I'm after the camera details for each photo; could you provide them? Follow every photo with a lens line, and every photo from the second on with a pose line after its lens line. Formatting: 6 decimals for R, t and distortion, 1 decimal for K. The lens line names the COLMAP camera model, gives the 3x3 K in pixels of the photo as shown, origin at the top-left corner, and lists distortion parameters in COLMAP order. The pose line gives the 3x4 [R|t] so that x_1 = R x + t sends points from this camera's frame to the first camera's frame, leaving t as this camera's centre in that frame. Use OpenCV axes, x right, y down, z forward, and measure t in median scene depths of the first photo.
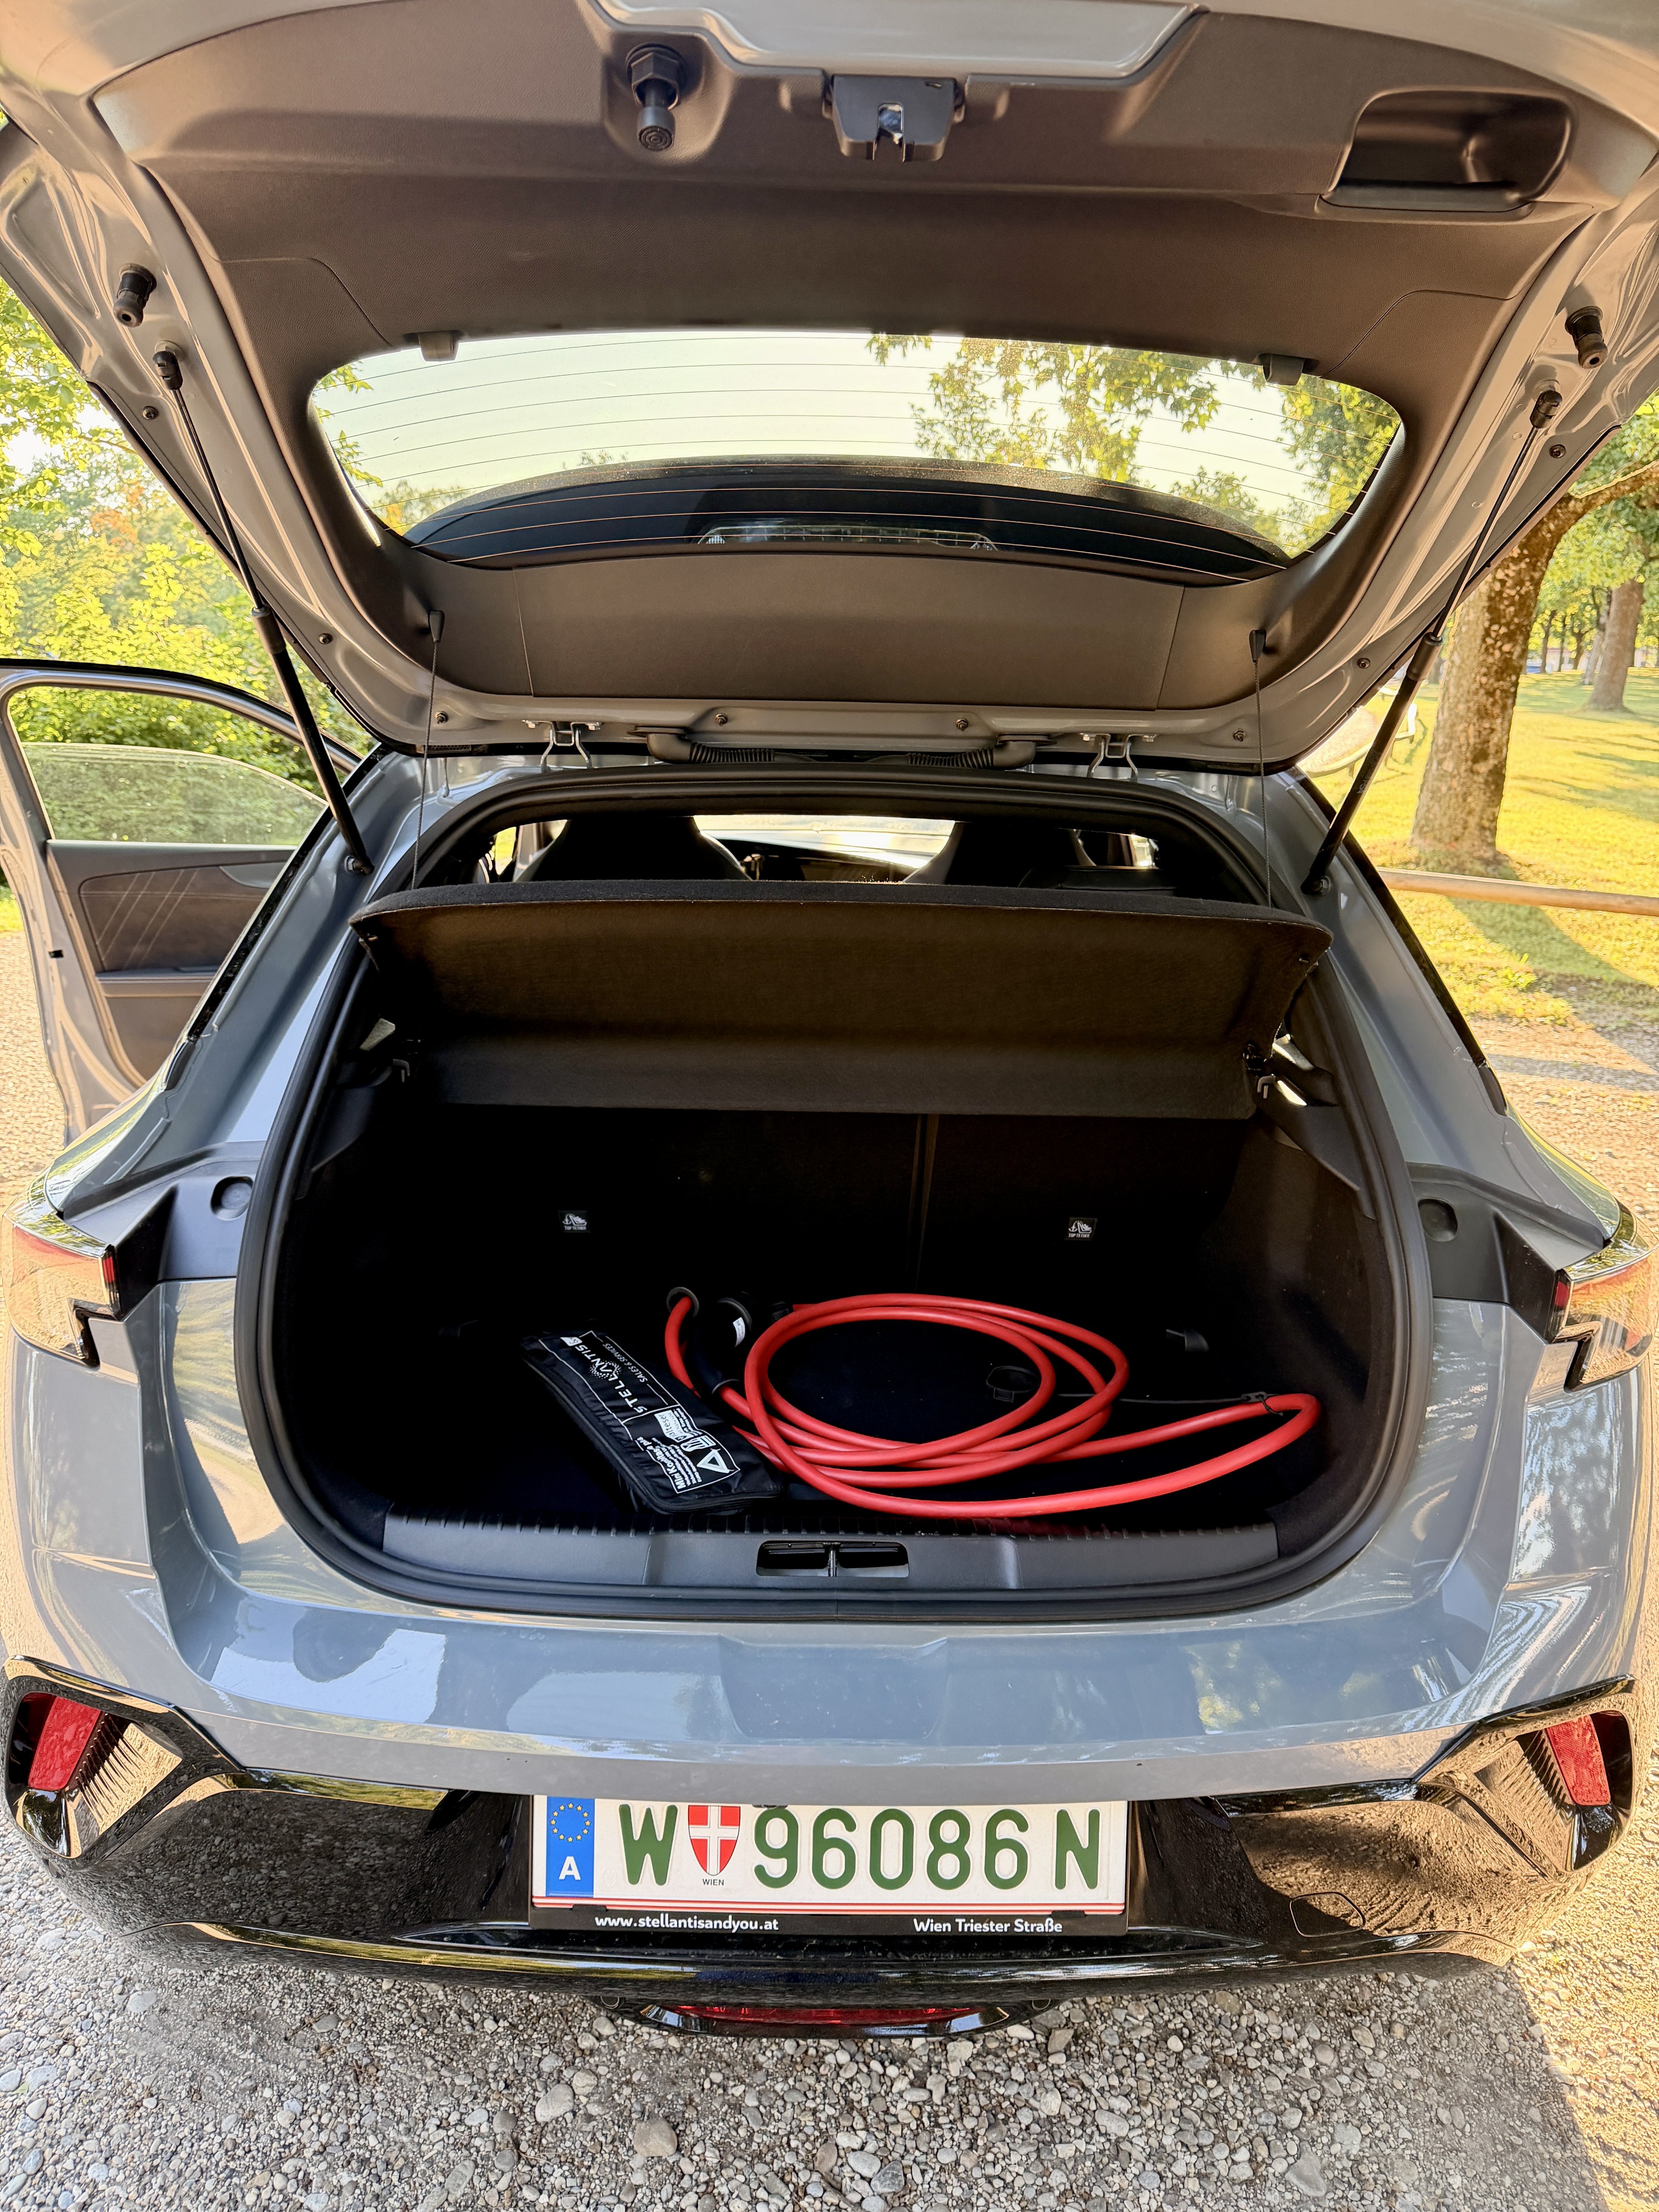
lens RADIAL K [[1603.6, 0, 834.5], [0, 1603.6, 1104.5], [0, 0, 1]] dist [0.009327, -0.024288]
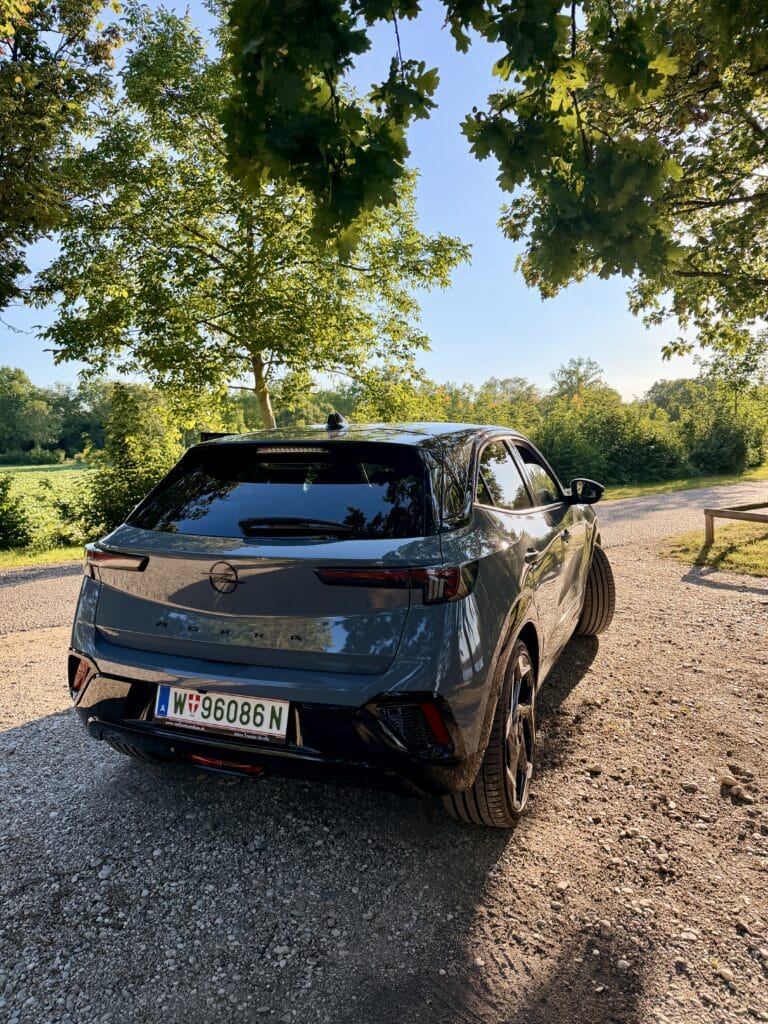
lens RADIAL K [[742.4, 0, 382.0], [0, 742.4, 512.3], [0, 0, 1]] dist [0.009327, -0.024288]
pose [[0.911125, 0.003961, -0.412110, 1.038735], [-0.082144, 0.981635, -0.172176, 0.281503], [0.403860, 0.190726, 0.894718, -0.459396]]
